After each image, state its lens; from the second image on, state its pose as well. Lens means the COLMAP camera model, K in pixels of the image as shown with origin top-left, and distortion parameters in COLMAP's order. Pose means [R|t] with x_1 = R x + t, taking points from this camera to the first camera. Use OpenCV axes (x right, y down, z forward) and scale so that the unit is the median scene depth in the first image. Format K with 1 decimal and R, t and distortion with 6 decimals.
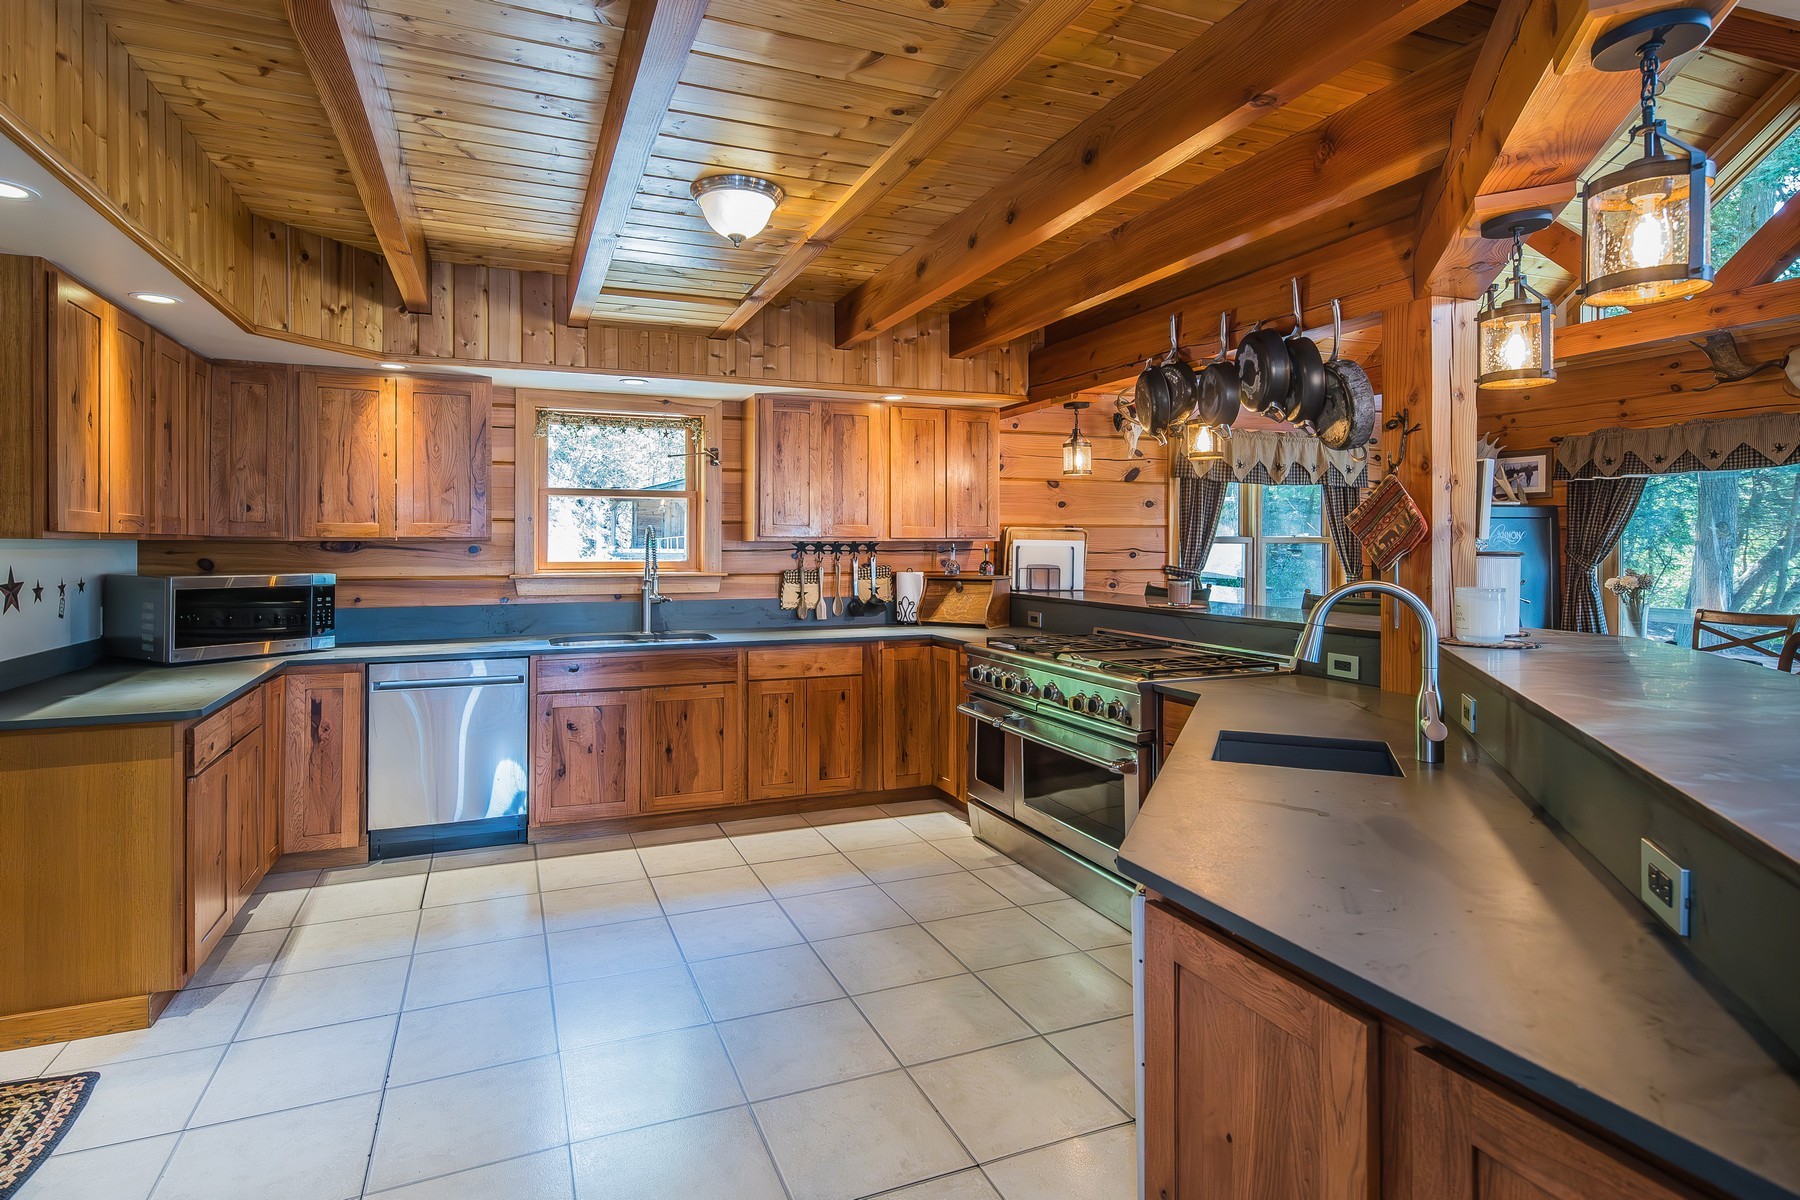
lens RADIAL K [[916.0, 0, 847.2], [0, 916.0, 546.1], [0, 0, 1]] dist [0.001703, 0.000968]
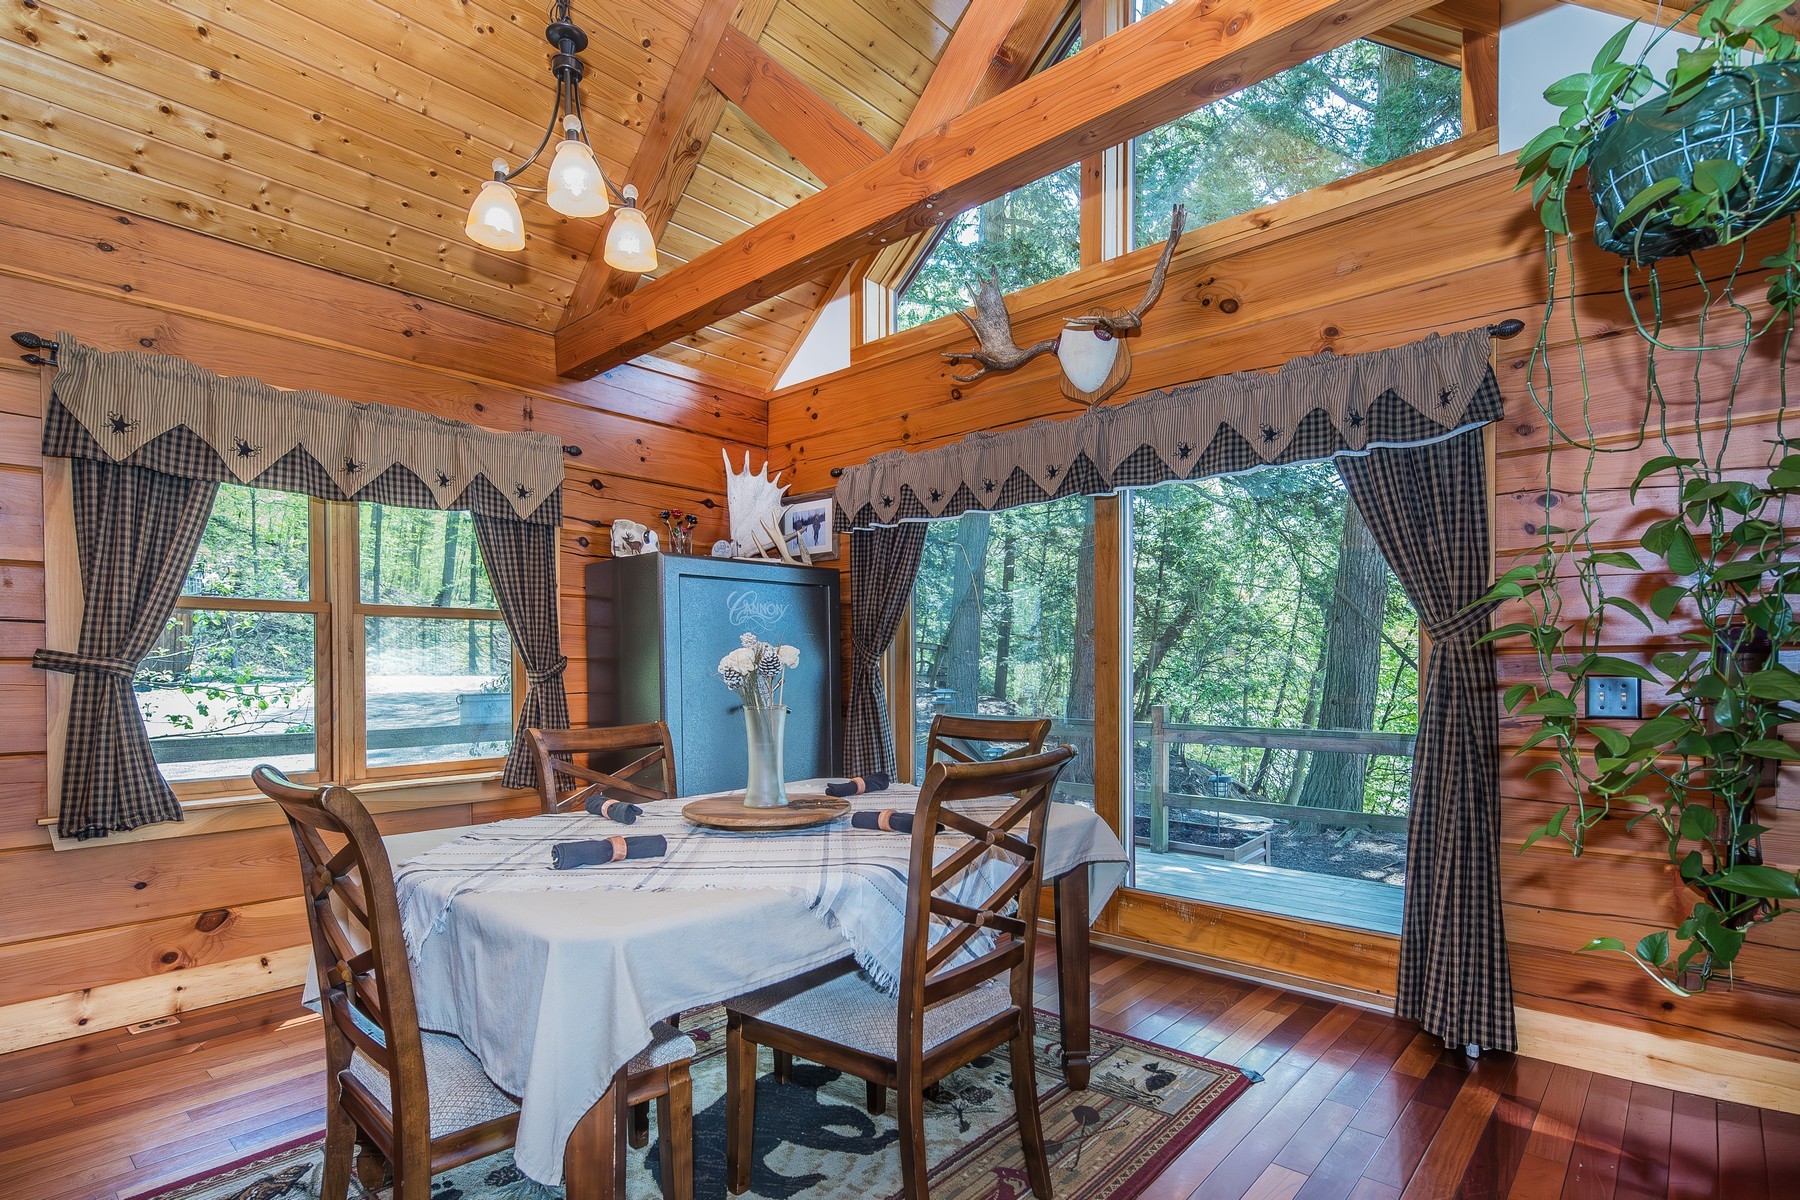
lens RADIAL K [[916.0, 0, 893.1], [0, 916.0, 690.5], [0, 0, 1]] dist [0.001703, 0.000968]
pose [[0.879507, -0.012098, 0.475733, 0.579399], [0.002534, 0.999782, 0.020740, 0.038832], [-0.475880, -0.017036, 0.879345, 0.452305]]
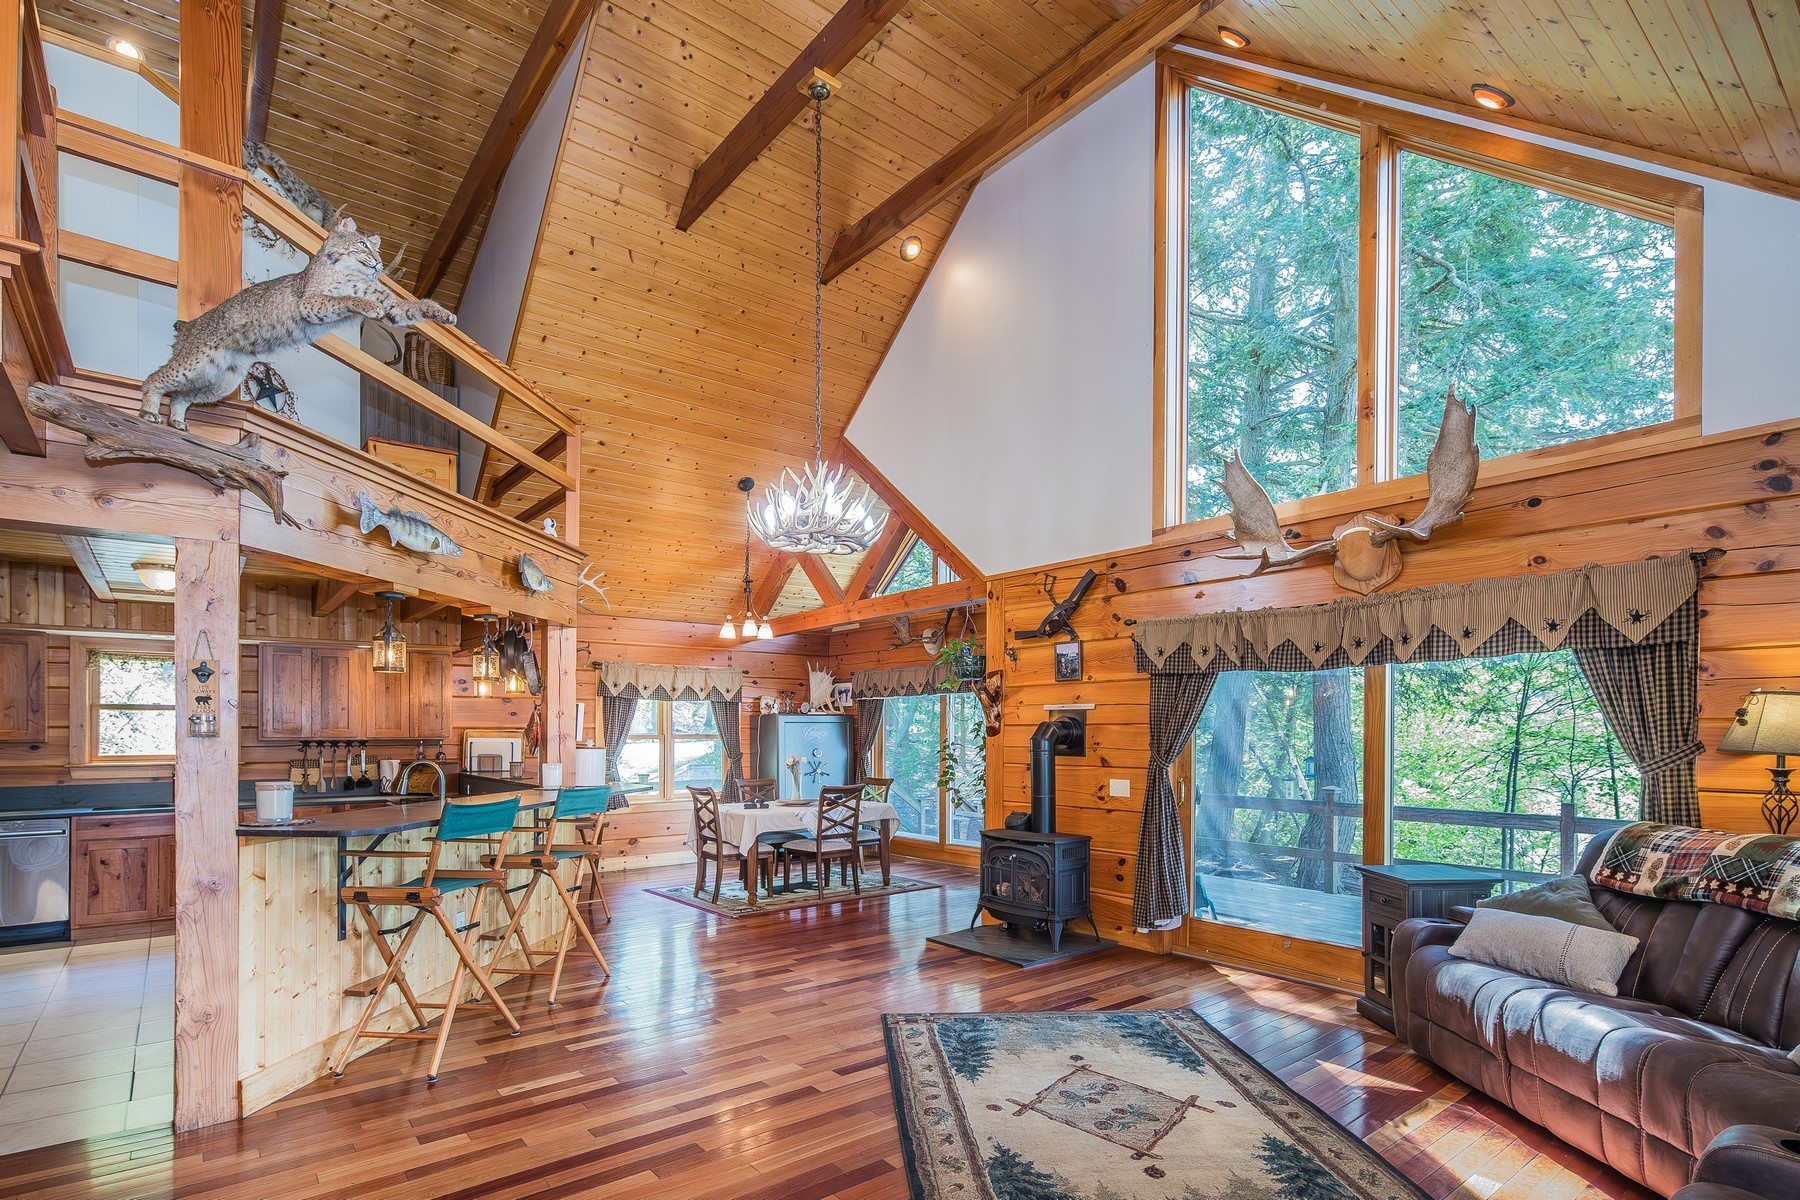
lens RADIAL K [[916.0, 0, 832.1], [0, 916.0, 732.5], [0, 0, 1]] dist [0.001703, 0.000968]
pose [[0.965440, -0.002220, 0.260615, 0.383599], [0.002693, 0.999995, -0.001460, -0.012690], [-0.260610, 0.002112, 0.965442, -0.647254]]
